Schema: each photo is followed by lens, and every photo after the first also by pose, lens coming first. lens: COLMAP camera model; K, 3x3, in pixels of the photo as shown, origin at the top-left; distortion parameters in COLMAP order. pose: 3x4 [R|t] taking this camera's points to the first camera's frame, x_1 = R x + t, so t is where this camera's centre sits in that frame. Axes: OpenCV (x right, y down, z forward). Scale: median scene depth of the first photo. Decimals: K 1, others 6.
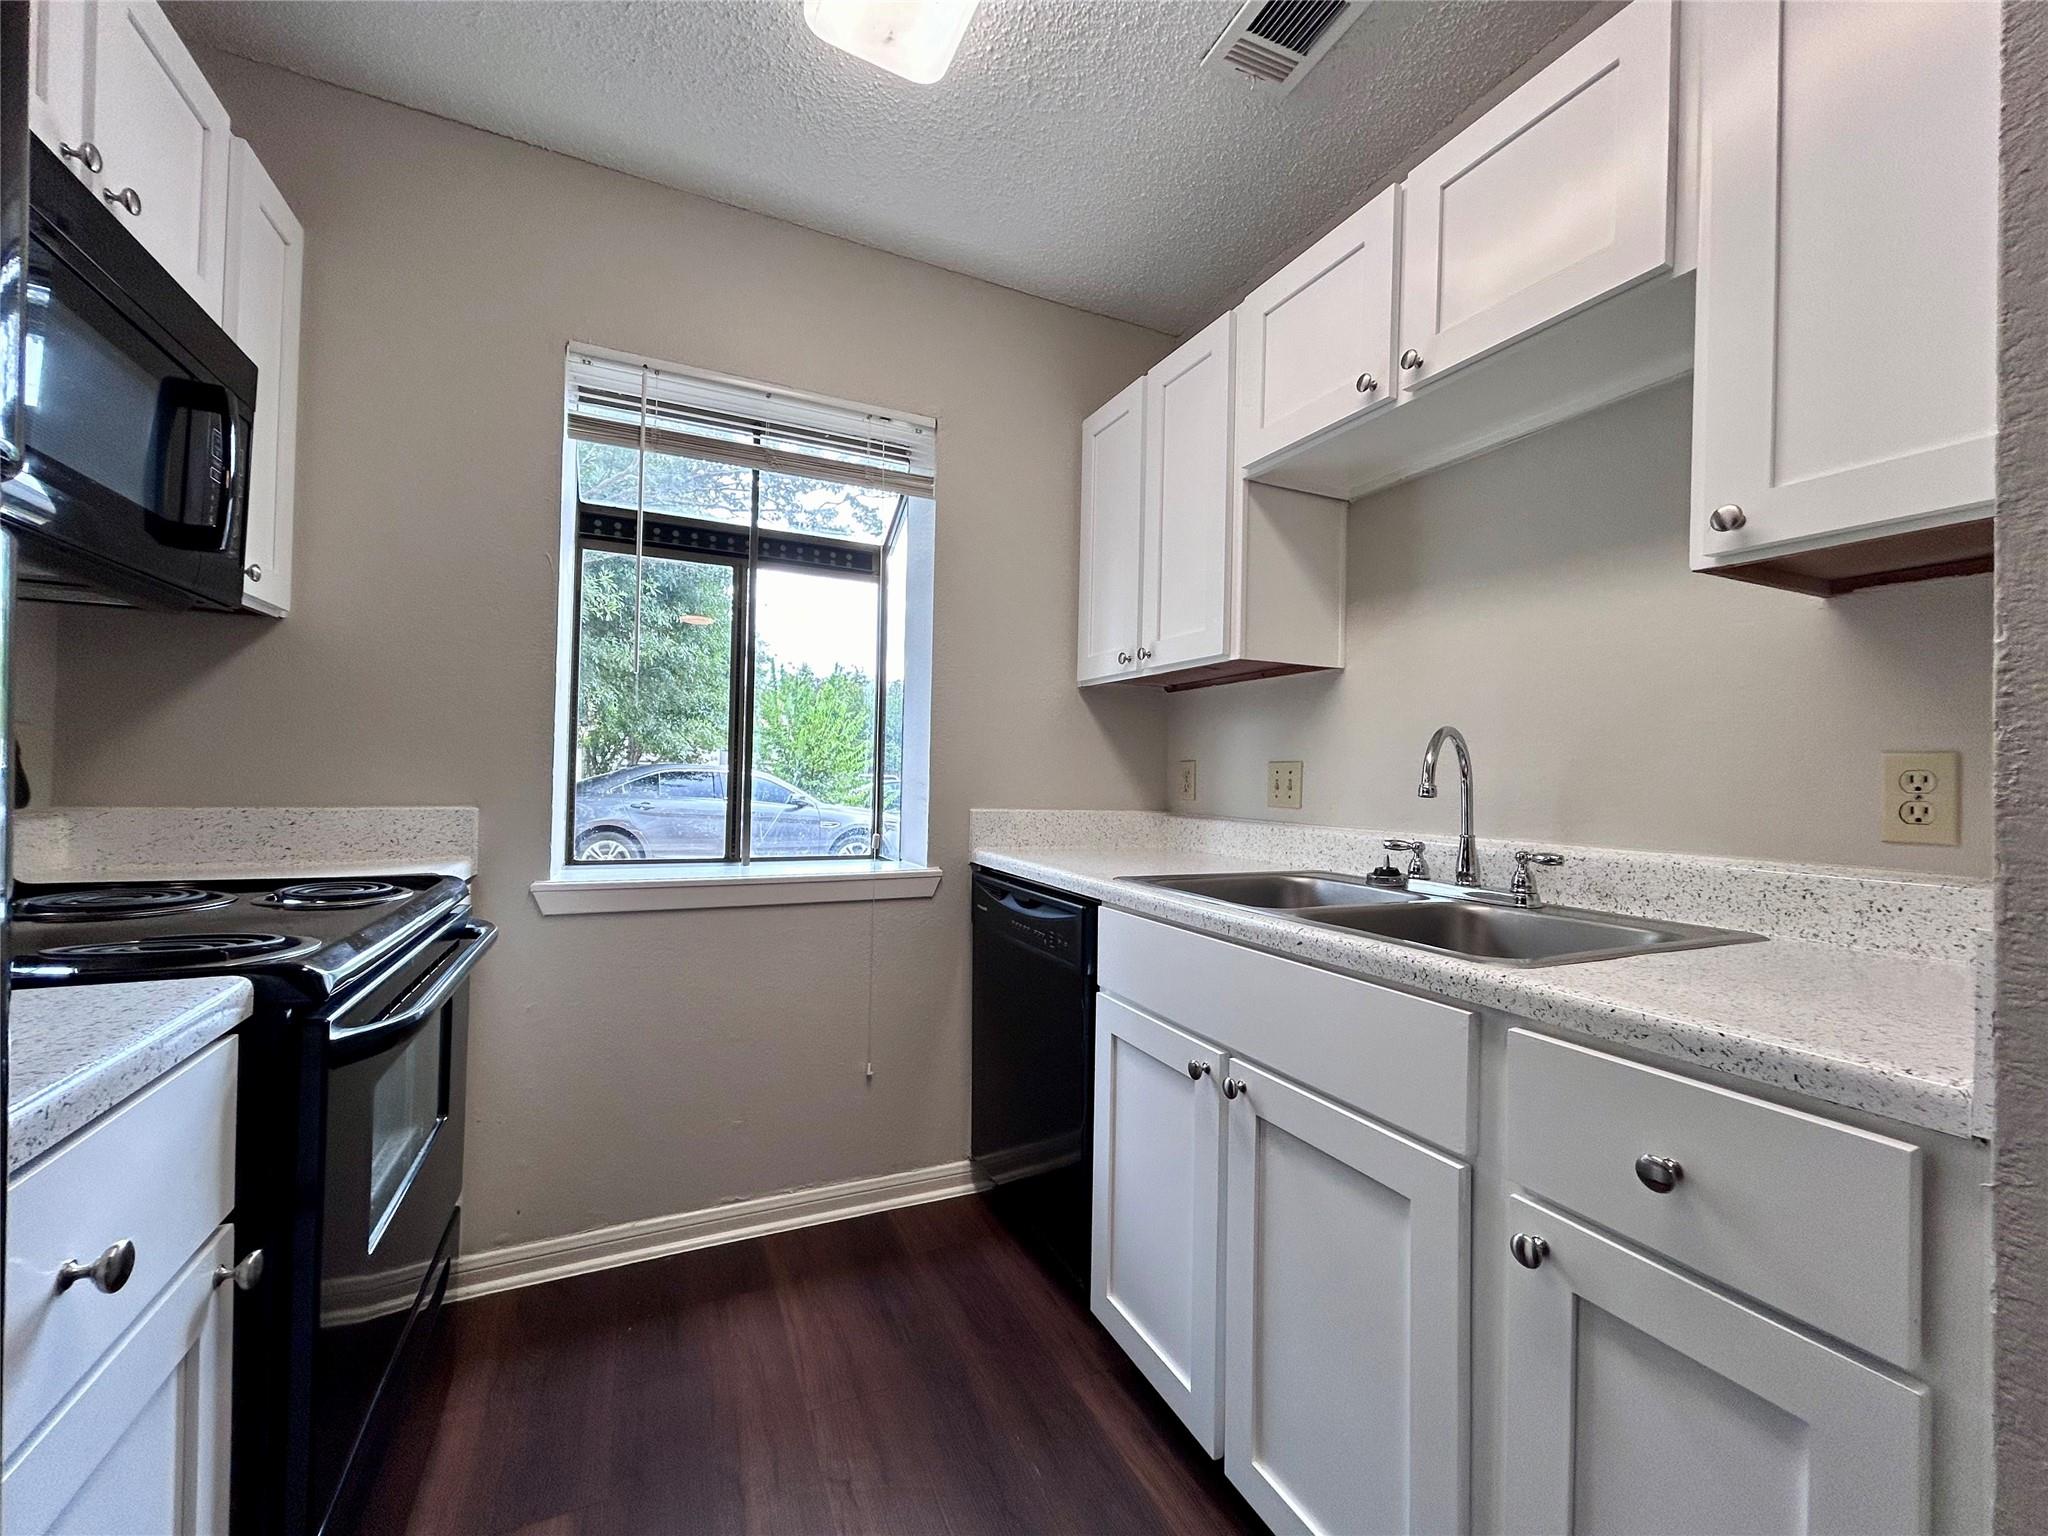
lens RADIAL K [[817.8, 0, 1025.5], [0, 817.8, 762.4], [0, 0, 1]] dist [0.003246, 0.000012]
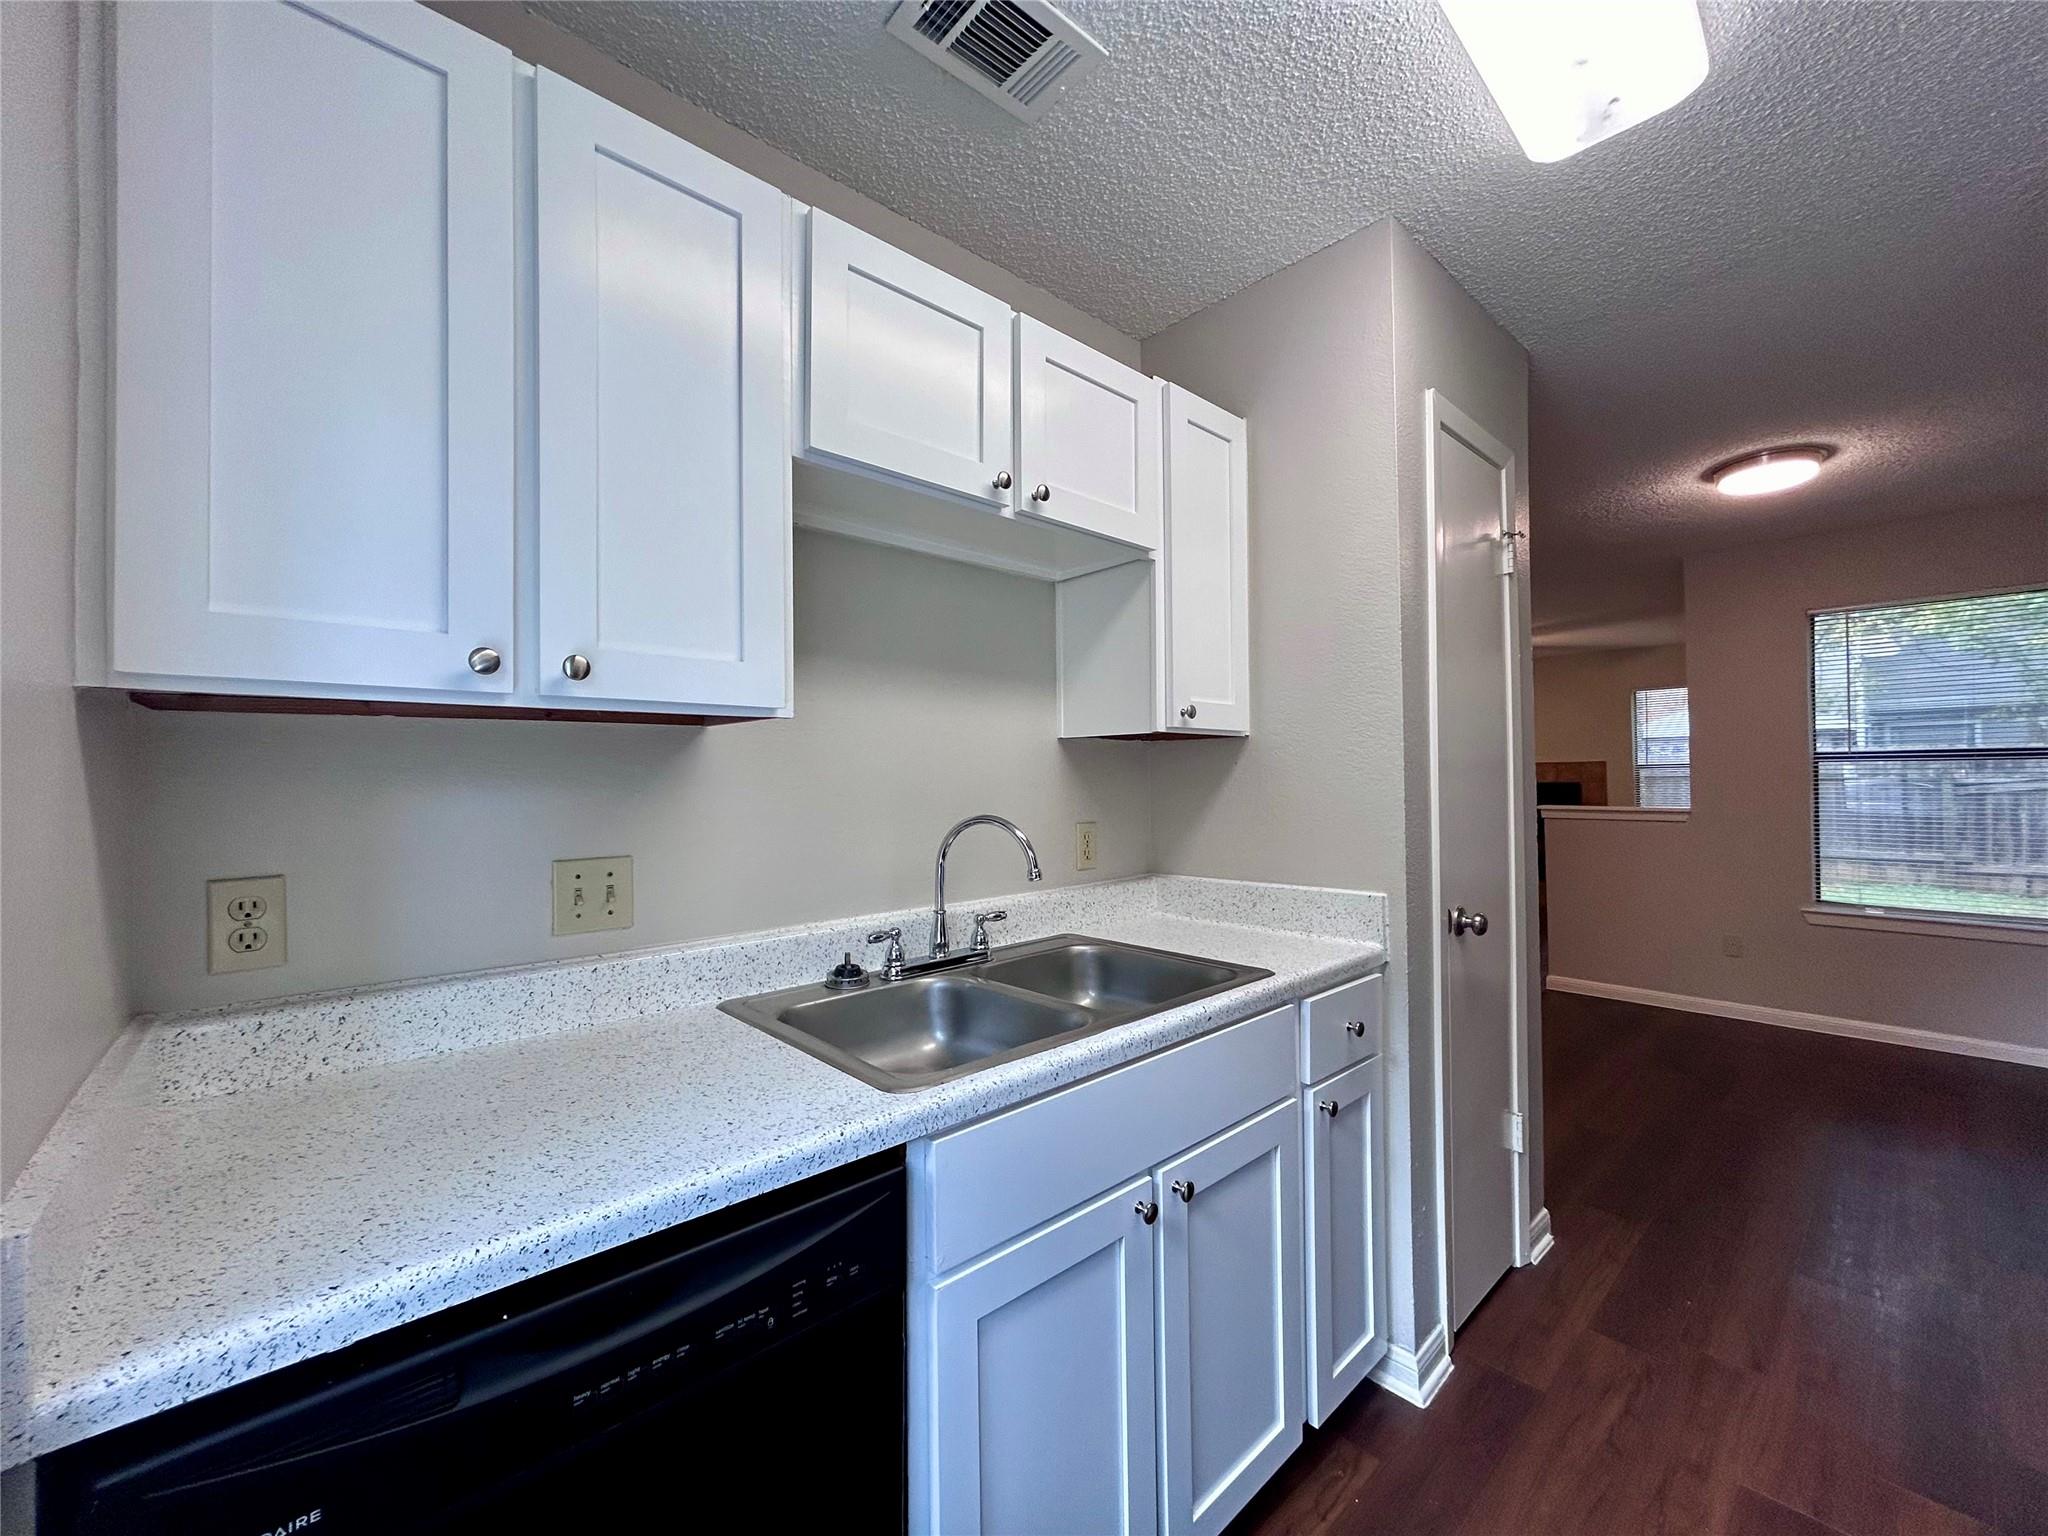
lens RADIAL K [[817.8, 0, 1020.0], [0, 817.8, 767.7], [0, 0, 1]] dist [0.003246, 0.000012]
pose [[-0.292673, -0.006998, 0.956187, -0.381962], [-0.010654, 0.999935, 0.004057, -0.076546], [-0.956153, -0.009000, -0.292729, 0.866880]]
